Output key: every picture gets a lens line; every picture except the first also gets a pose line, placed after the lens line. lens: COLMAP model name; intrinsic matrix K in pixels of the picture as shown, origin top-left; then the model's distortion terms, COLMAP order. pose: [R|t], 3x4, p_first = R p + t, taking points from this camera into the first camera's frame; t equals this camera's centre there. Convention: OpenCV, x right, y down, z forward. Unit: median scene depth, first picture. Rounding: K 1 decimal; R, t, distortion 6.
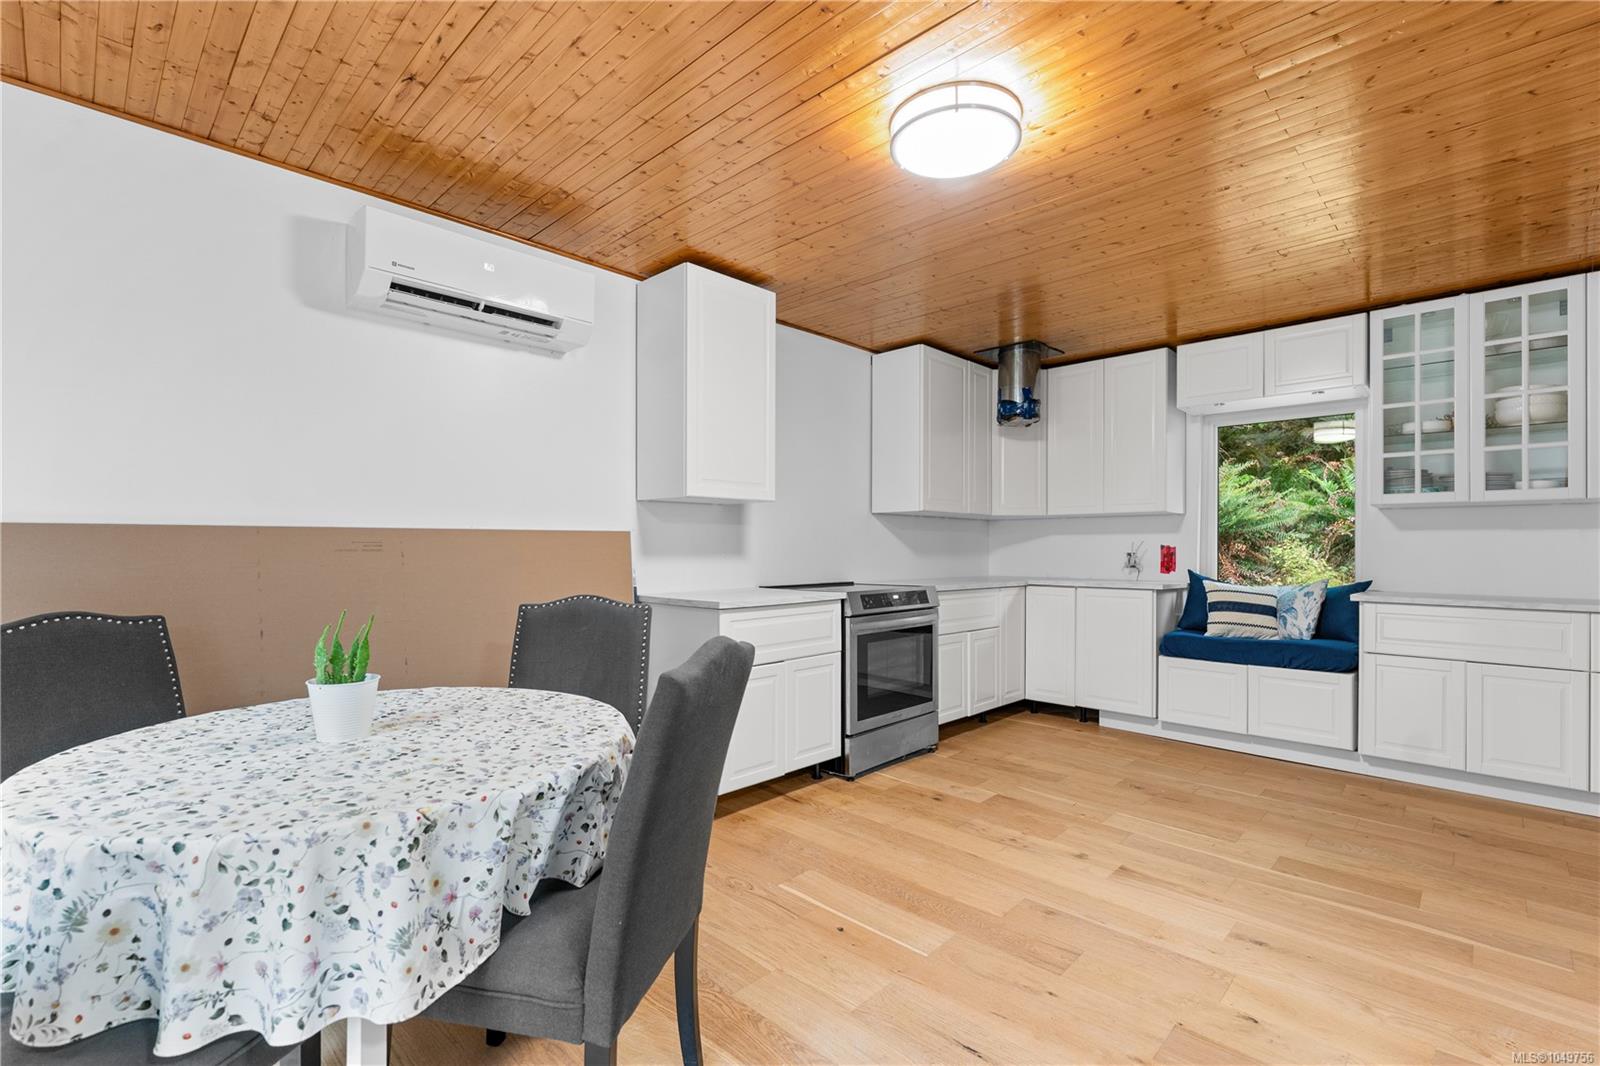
lens RADIAL K [[719.0, 0, 796.0], [0, 719.0, 545.8], [0, 0, 1]] dist [0.001382, -0.001818]
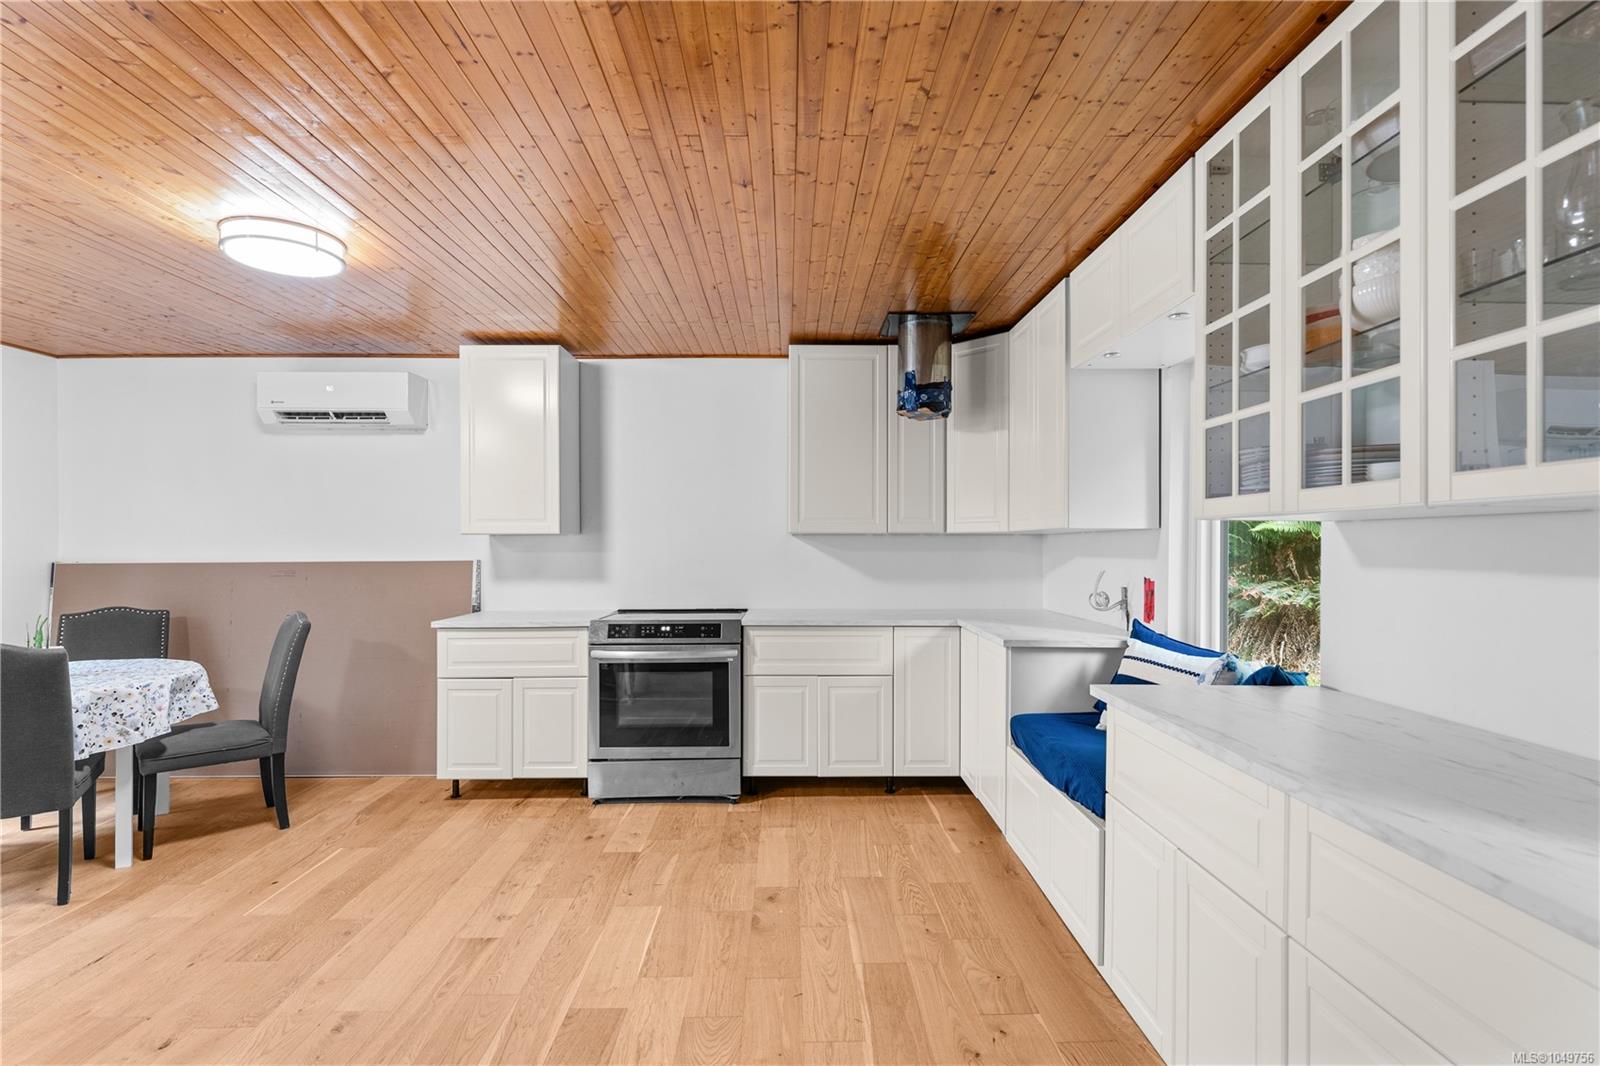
lens RADIAL K [[765.7, 0, 799.7], [0, 765.7, 535.6], [0, 0, 1]] dist [-0.005004, 0.000465]
pose [[0.706554, -0.011641, -0.707563, 1.155520], [0.006555, 0.999929, -0.009905, -0.048313], [0.707629, 0.002360, 0.706580, 0.470969]]
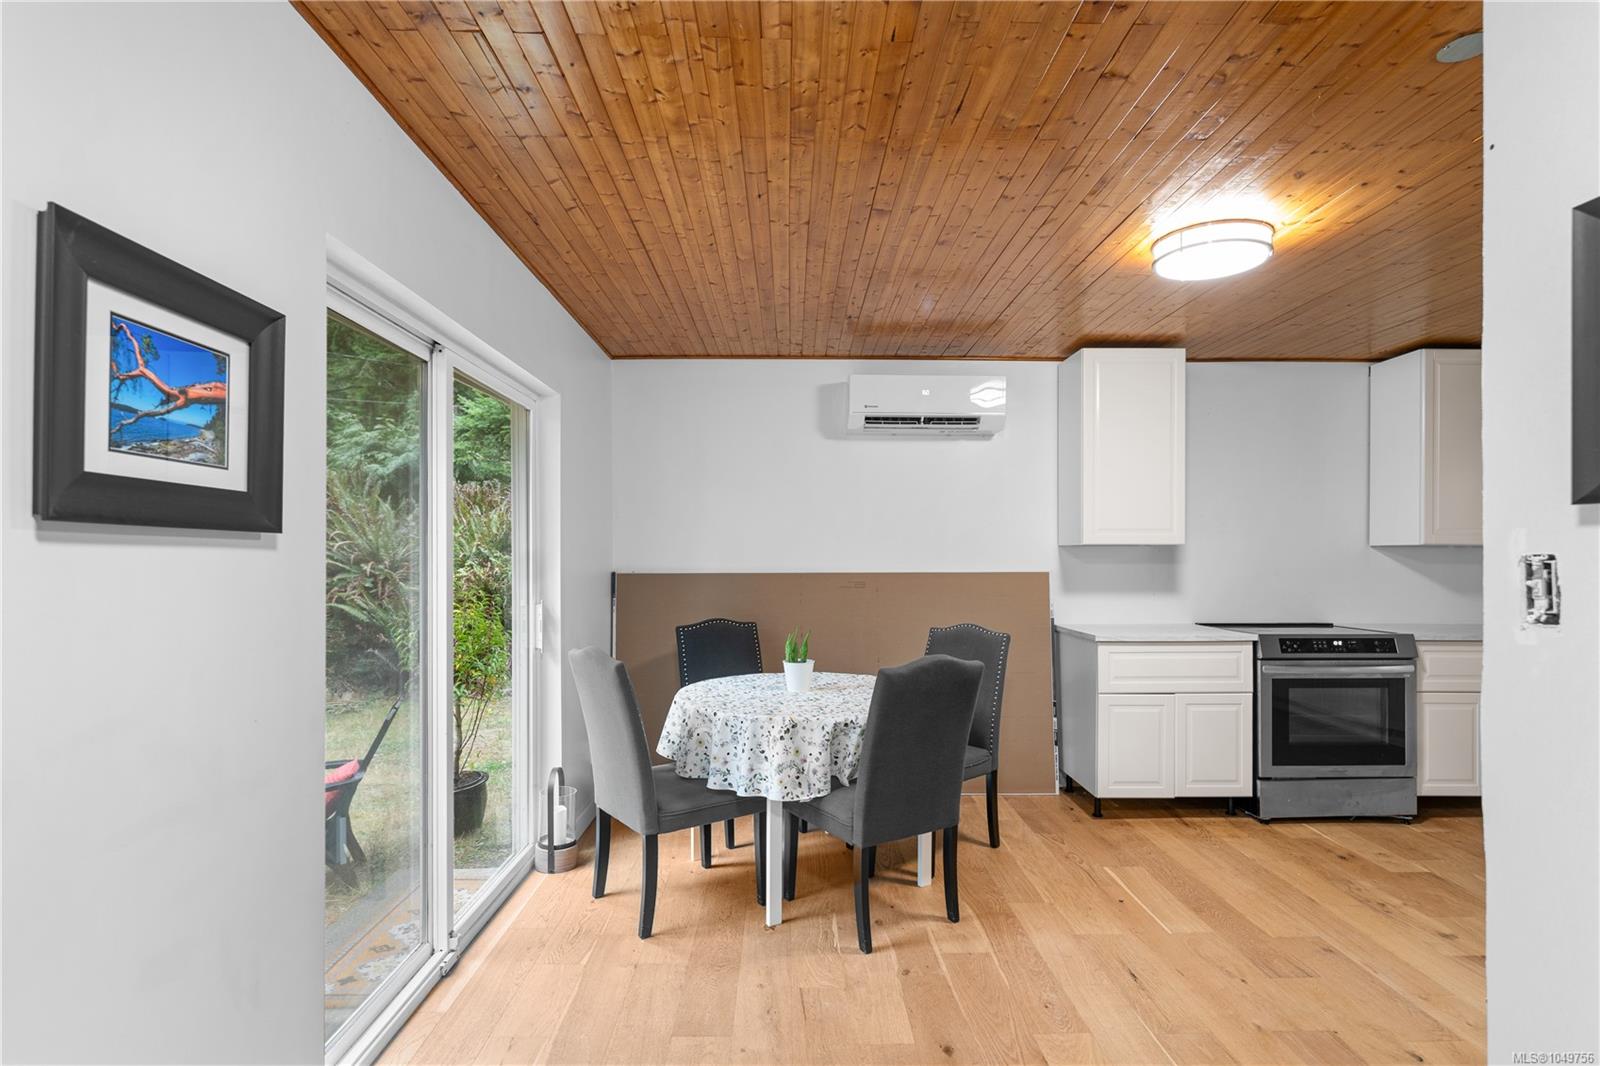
lens RADIAL K [[814.5, 0, 801.2], [0, 814.5, 554.9], [0, 0, 1]] dist [0.003135, -0.000141]
pose [[0.708140, -0.002309, -0.706068, 0.457785], [0.001364, 0.999997, -0.001903, -0.048692], [0.706071, 0.000384, 0.708141, -0.276979]]
